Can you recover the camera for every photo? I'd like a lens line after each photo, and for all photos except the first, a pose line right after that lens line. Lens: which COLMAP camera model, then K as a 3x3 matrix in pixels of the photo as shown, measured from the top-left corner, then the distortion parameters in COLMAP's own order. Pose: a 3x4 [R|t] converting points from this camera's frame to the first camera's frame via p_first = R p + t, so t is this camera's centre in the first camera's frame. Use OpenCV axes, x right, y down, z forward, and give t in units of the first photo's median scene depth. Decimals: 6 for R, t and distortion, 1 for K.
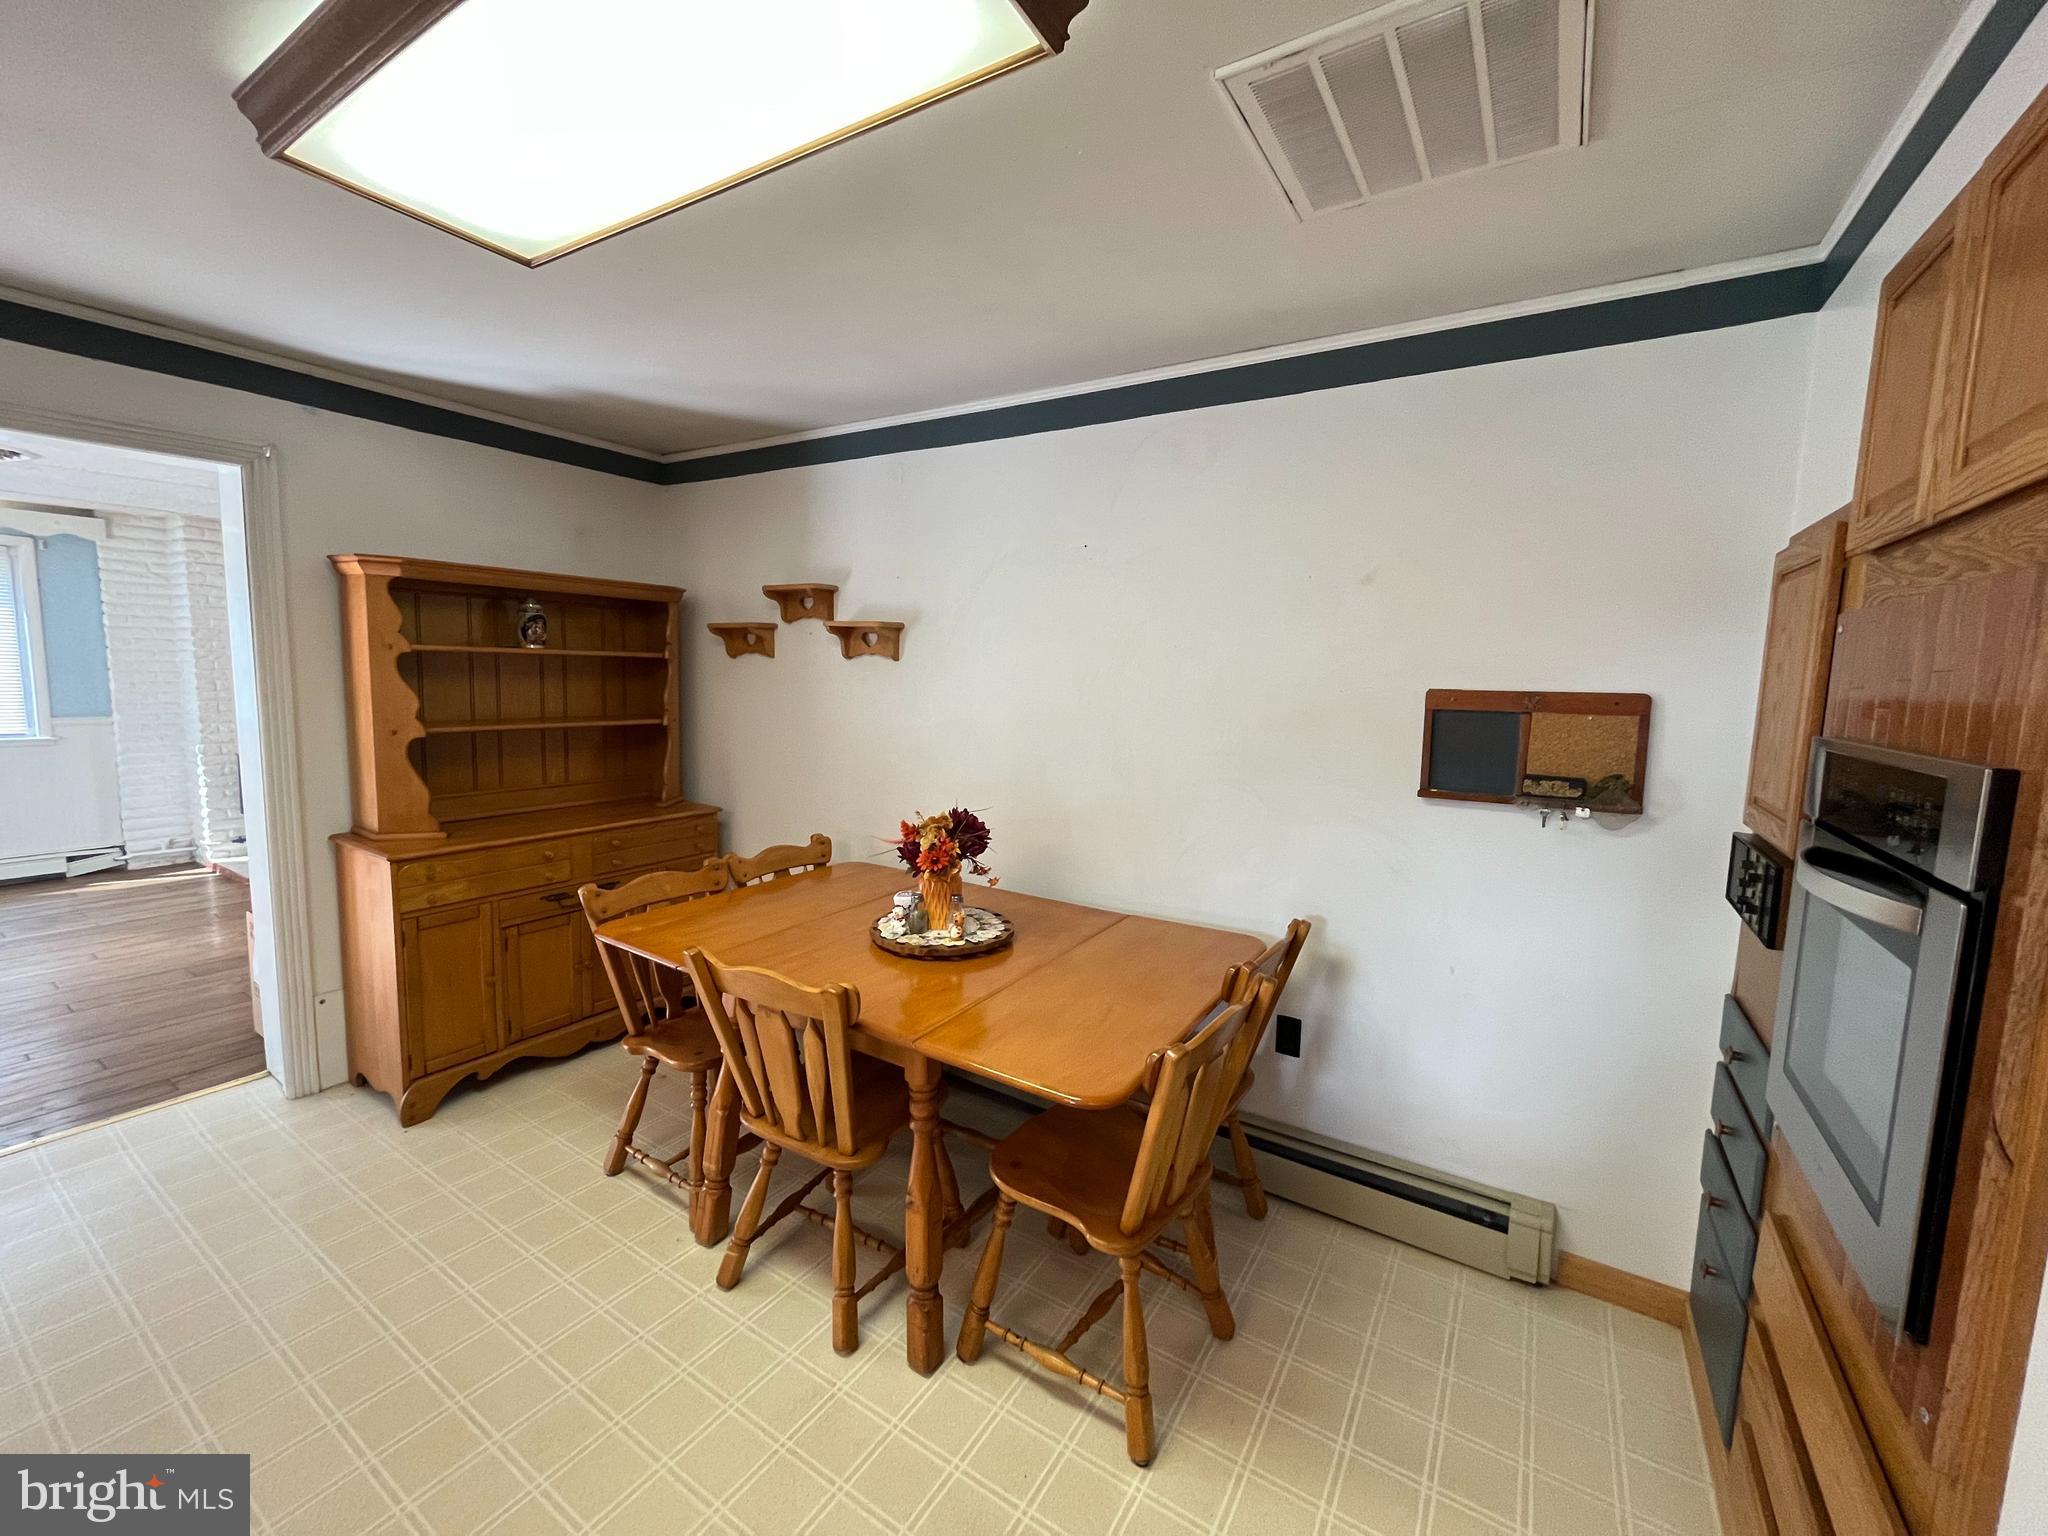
lens RADIAL K [[825.7, 0, 1017.9], [0, 825.7, 770.2], [0, 0, 1]] dist [-0.004263, -0.000074]
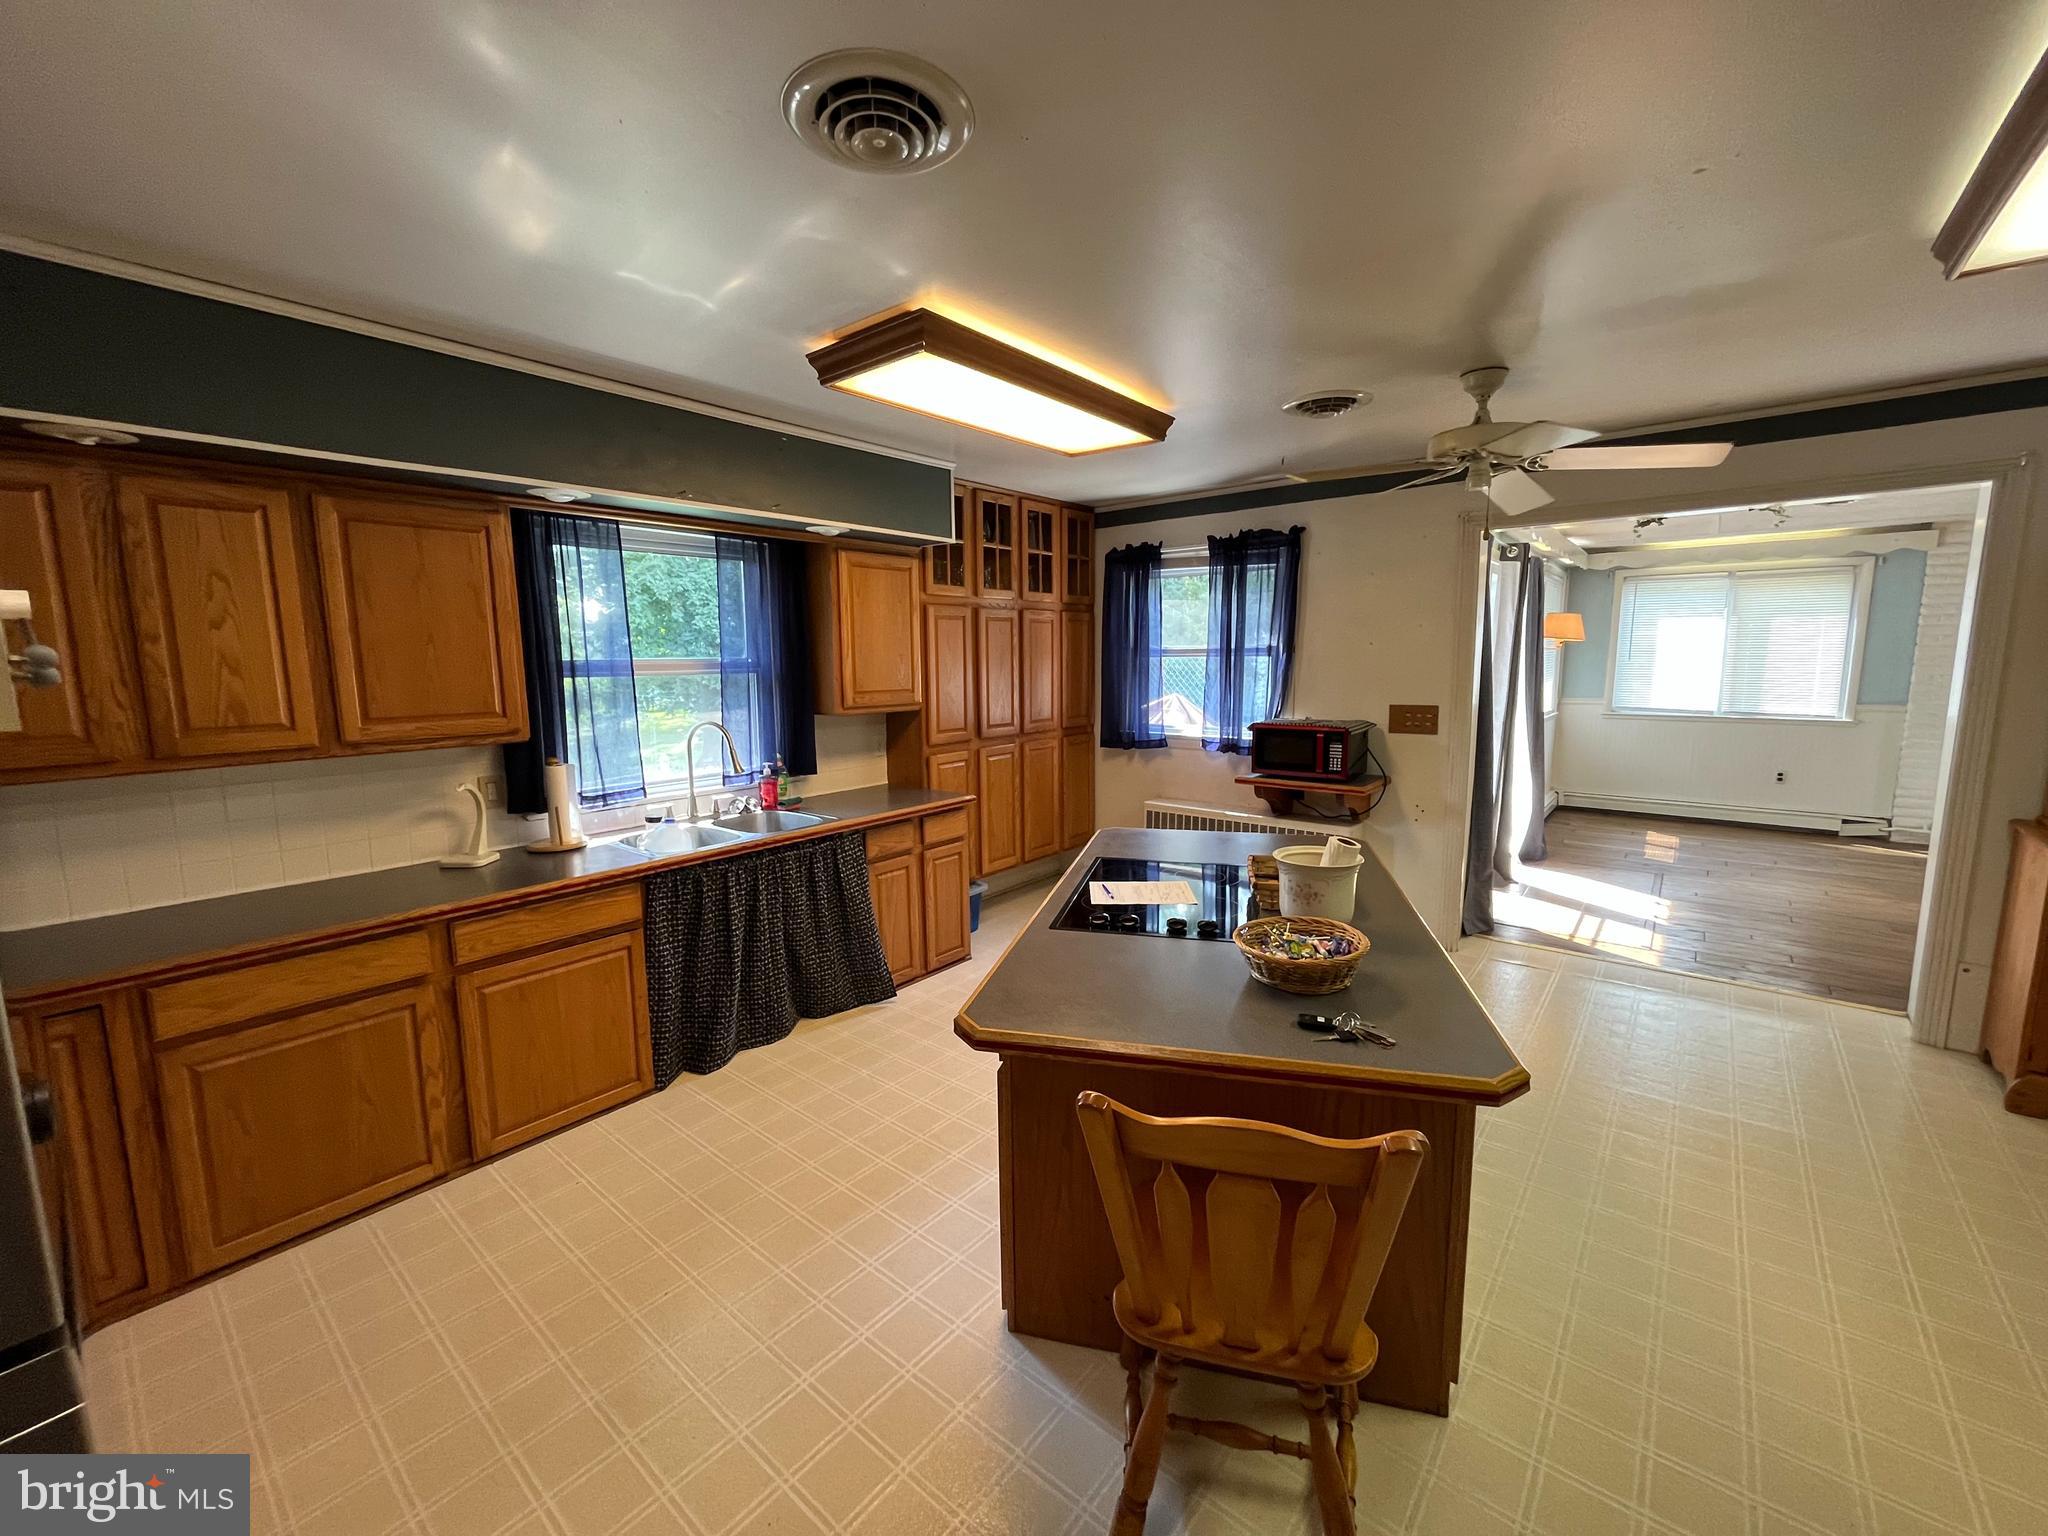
lens RADIAL K [[825.7, 0, 1019.9], [0, 825.7, 760.2], [0, 0, 1]] dist [-0.004263, -0.000074]
pose [[-0.126493, 0.103245, -0.986580, 0.190194], [-0.111042, 0.986844, 0.117509, 0.012798], [0.985733, 0.124416, -0.113365, -0.072983]]
